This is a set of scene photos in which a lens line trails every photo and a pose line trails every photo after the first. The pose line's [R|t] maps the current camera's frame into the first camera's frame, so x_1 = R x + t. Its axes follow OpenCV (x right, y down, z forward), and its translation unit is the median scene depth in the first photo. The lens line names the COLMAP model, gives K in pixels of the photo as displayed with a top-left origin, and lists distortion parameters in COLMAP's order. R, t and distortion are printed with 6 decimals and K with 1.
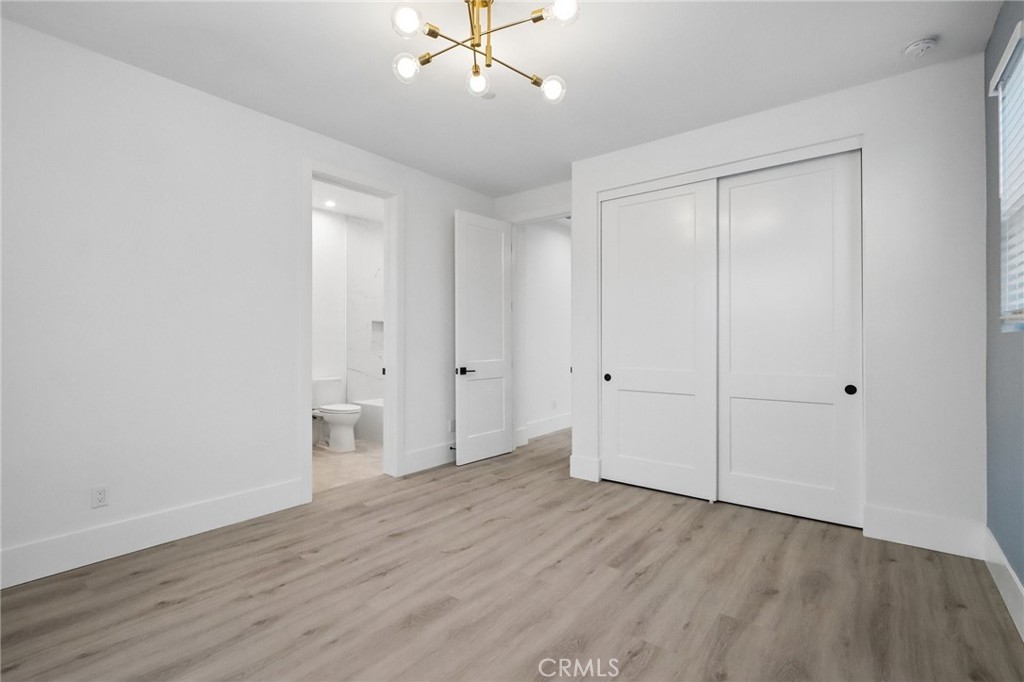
lens RADIAL K [[470.0, 0, 507.0], [0, 470.0, 348.0], [0, 0, 1]] dist [0.000255, -0.000039]
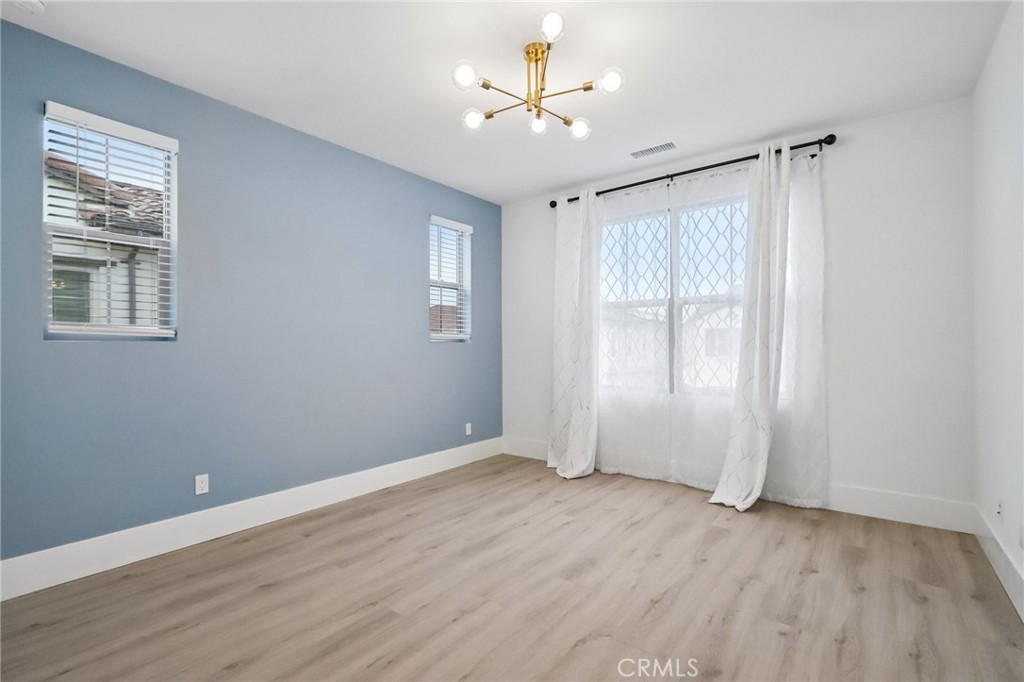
lens RADIAL K [[470.0, 0, 507.0], [0, 470.0, 348.0], [0, 0, 1]] dist [0.000255, -0.000039]
pose [[-0.999955, 0.003948, -0.008668, 0.027808], [0.003848, 0.999927, 0.011443, -0.021993], [0.008712, 0.011409, -0.999897, 1.918854]]
